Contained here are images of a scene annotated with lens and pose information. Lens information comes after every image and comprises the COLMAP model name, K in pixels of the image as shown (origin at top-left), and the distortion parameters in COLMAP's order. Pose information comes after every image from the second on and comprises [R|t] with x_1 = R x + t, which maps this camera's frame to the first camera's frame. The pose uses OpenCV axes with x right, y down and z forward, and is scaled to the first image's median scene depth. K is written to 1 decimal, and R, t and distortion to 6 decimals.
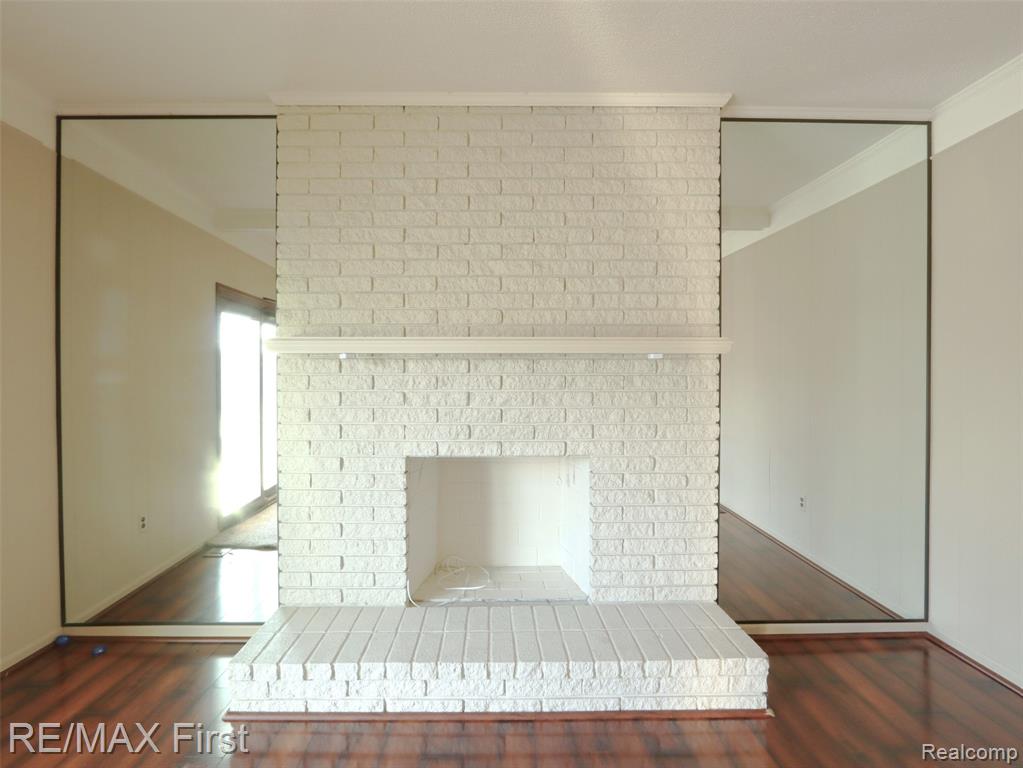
lens RADIAL K [[537.6, 0, 504.8], [0, 537.6, 377.5], [0, 0, 1]] dist [0.003107, 0.000395]
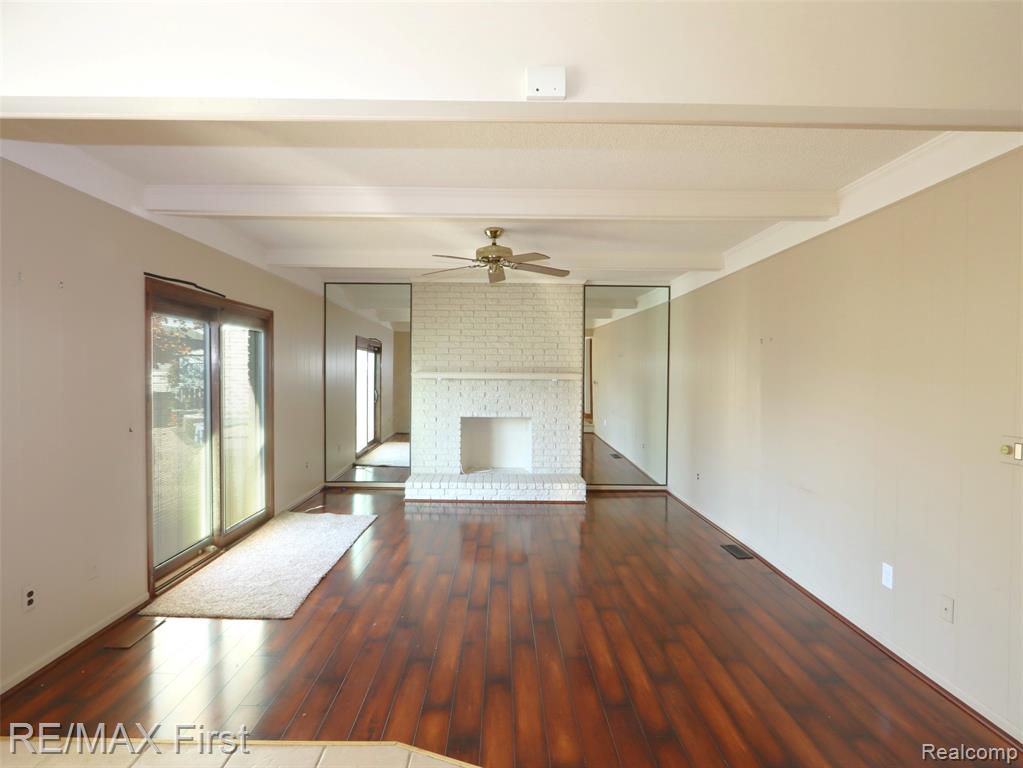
lens RADIAL K [[537.6, 0, 507.9], [0, 537.6, 382.7], [0, 0, 1]] dist [0.003107, 0.000395]
pose [[0.999946, 0.009900, -0.003261, 0.051727], [-0.009807, 0.999575, 0.027452, -0.093648], [0.003532, -0.027418, 0.999618, -1.613183]]
